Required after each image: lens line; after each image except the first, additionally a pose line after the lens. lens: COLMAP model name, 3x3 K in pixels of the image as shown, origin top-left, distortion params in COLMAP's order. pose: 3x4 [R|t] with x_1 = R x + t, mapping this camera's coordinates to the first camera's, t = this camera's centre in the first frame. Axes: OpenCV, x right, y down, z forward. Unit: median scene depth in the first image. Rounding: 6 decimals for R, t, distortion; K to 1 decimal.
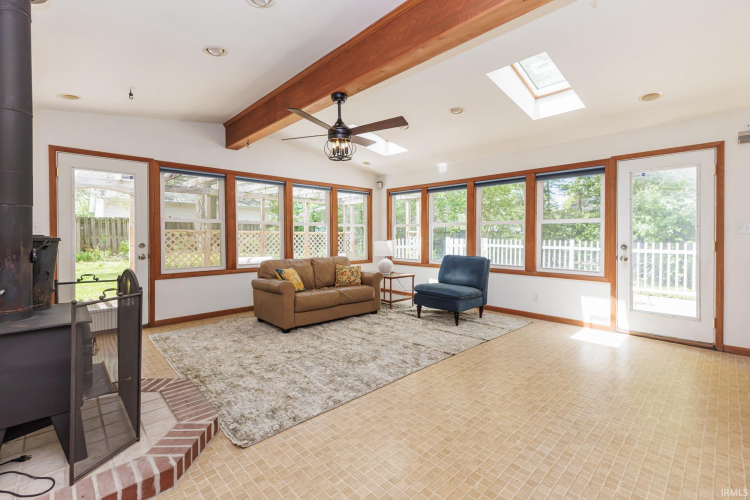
lens RADIAL K [[334.8, 0, 377.1], [0, 334.8, 236.7], [0, 0, 1]] dist [0.000812, -0.000097]
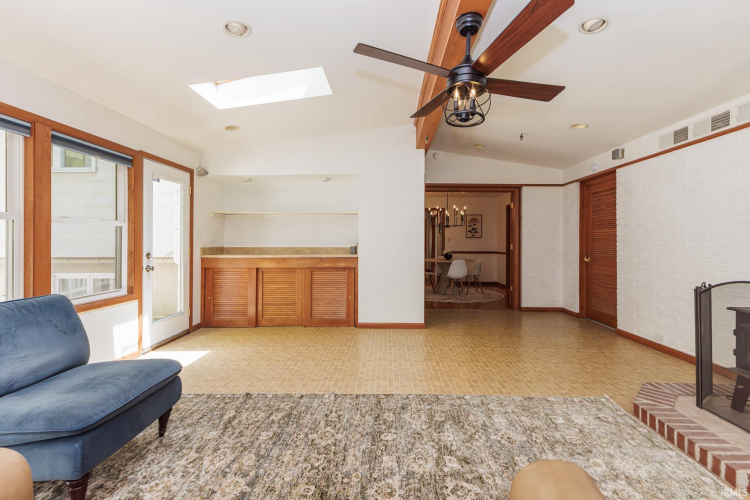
lens RADIAL K [[334.8, 0, 377.1], [0, 334.8, 236.7], [0, 0, 1]] dist [0.000812, -0.000097]
pose [[-0.697988, 0.007971, 0.716065, -0.335014], [0.001041, 0.999948, -0.010117, -0.010135], [-0.716109, -0.006317, -0.697960, 1.187907]]
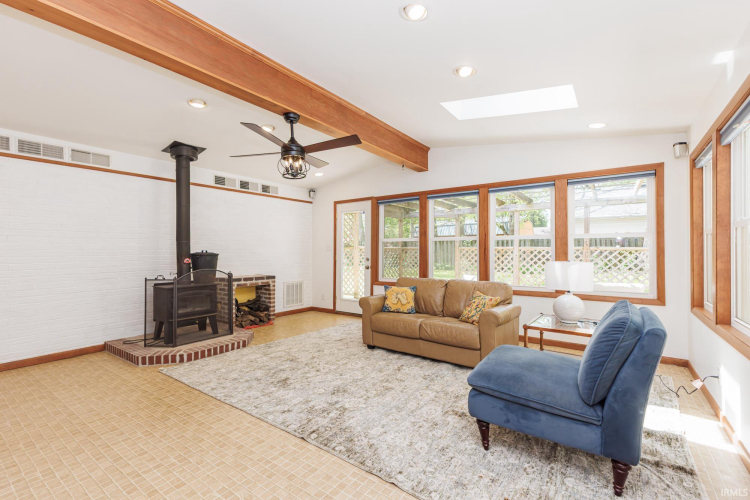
lens RADIAL K [[333.4, 0, 375.0], [0, 333.4, 250.0], [0, 0, 1]] dist [-0.001178, -0.000384]
pose [[0.171425, -0.006032, -0.985179, 0.712181], [-0.002591, 0.999975, -0.006573, -0.004476], [0.985194, 0.003679, 0.171405, 0.820613]]
